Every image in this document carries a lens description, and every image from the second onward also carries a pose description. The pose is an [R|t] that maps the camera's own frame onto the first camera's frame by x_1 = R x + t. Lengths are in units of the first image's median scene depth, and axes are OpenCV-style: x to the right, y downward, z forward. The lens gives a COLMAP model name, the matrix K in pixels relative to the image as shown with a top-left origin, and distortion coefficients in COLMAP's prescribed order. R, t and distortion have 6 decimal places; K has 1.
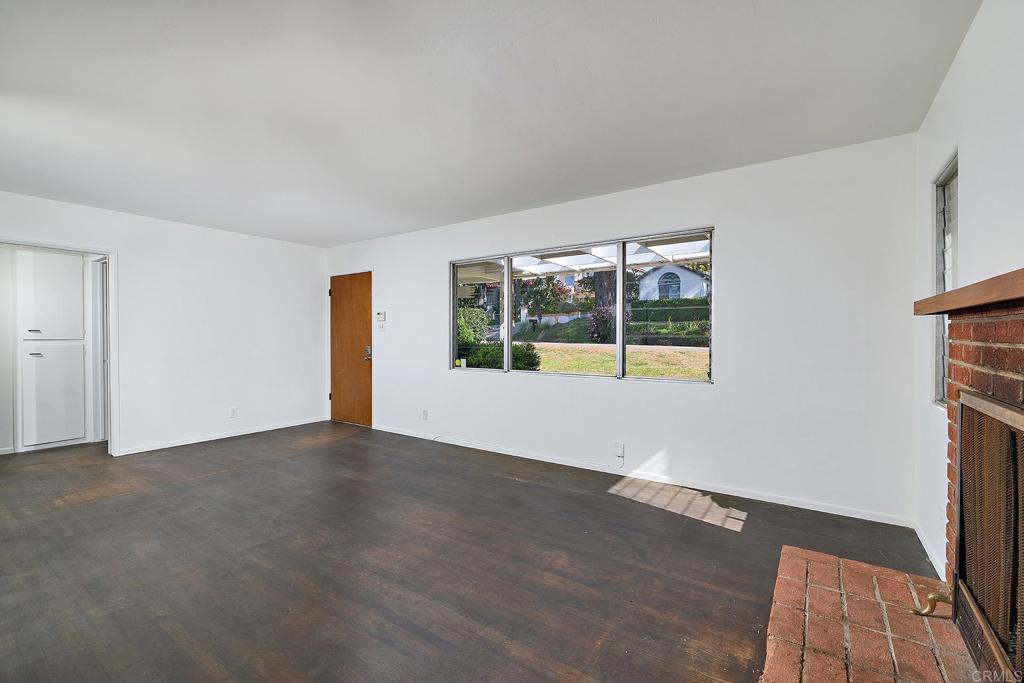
lens RADIAL K [[447.1, 0, 512.0], [0, 447.1, 341.5], [0, 0, 1]] dist [-0.000739, -0.000436]
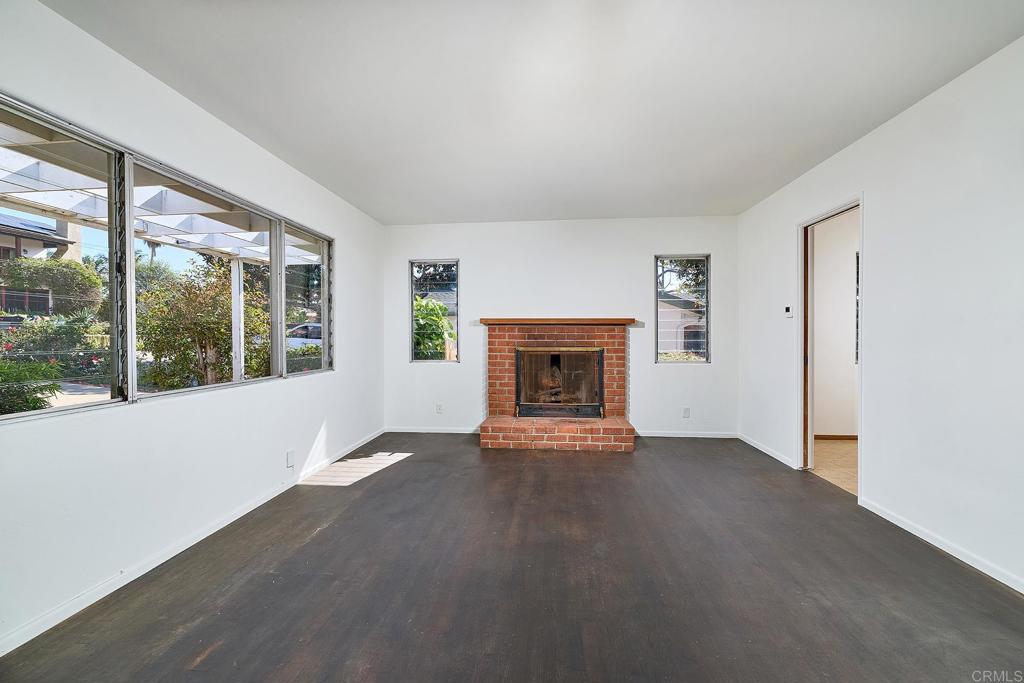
lens RADIAL K [[447.1, 0, 512.0], [0, 447.1, 341.5], [0, 0, 1]] dist [-0.000739, -0.000436]
pose [[-0.499374, -0.011553, 0.866310, -0.859783], [0.013872, 0.999676, 0.021328, 0.001908], [-0.866276, 0.022668, -0.499052, 1.241734]]
